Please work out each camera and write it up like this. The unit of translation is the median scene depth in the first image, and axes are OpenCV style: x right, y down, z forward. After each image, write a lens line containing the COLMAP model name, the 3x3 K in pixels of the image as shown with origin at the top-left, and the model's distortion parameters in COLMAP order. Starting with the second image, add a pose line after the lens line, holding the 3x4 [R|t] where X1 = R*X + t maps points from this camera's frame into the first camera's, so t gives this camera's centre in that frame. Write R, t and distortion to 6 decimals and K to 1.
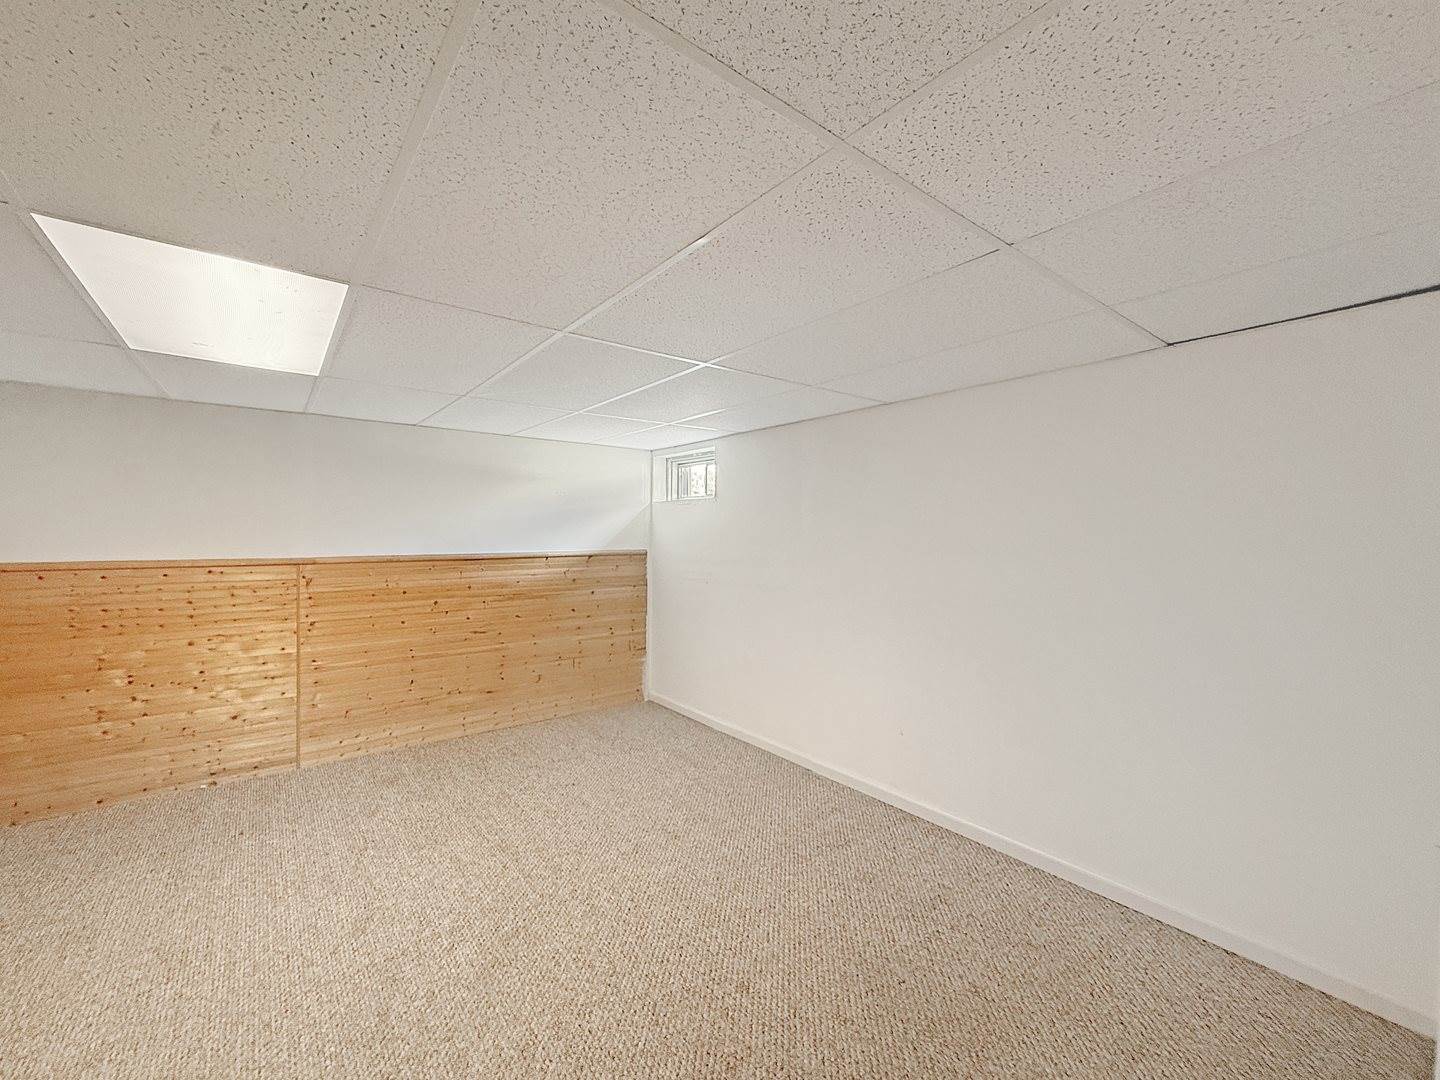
lens RADIAL K [[587.0, 0, 728.1], [0, 587.0, 532.7], [0, 0, 1]] dist [0.002397, 0.000117]
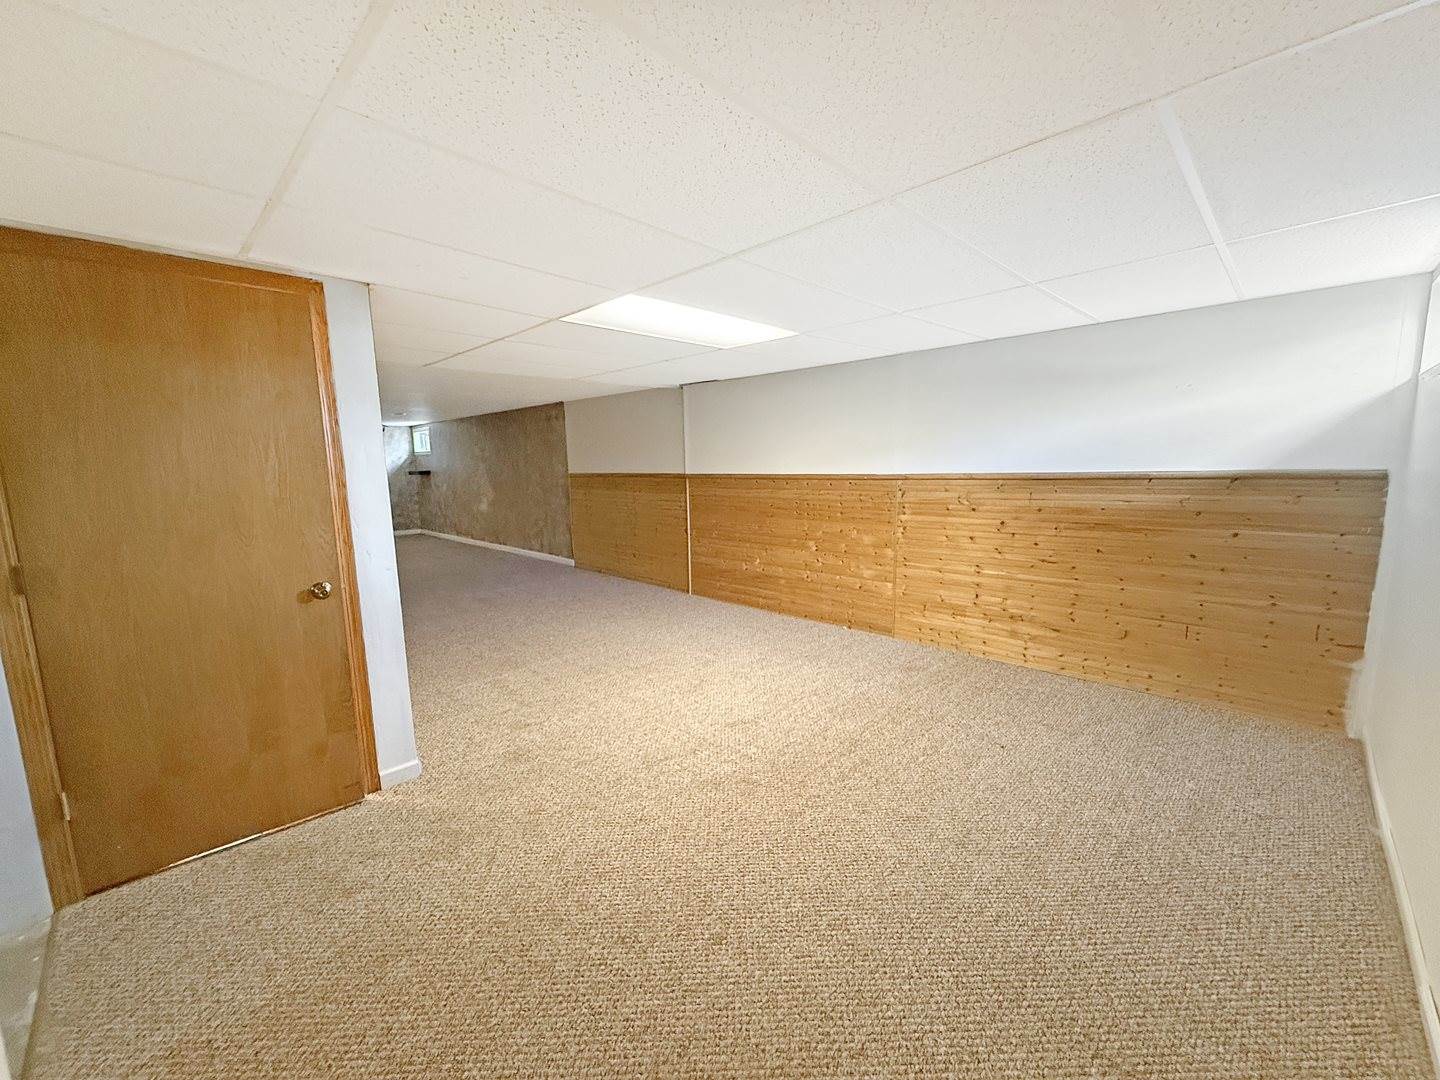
lens RADIAL K [[587.0, 0, 728.1], [0, 587.0, 532.7], [0, 0, 1]] dist [0.002397, 0.000117]
pose [[0.124897, 0.113028, -0.985711, 0.364120], [0.026099, 0.992772, 0.117144, 0.008820], [0.991826, -0.040357, 0.121044, 0.385566]]
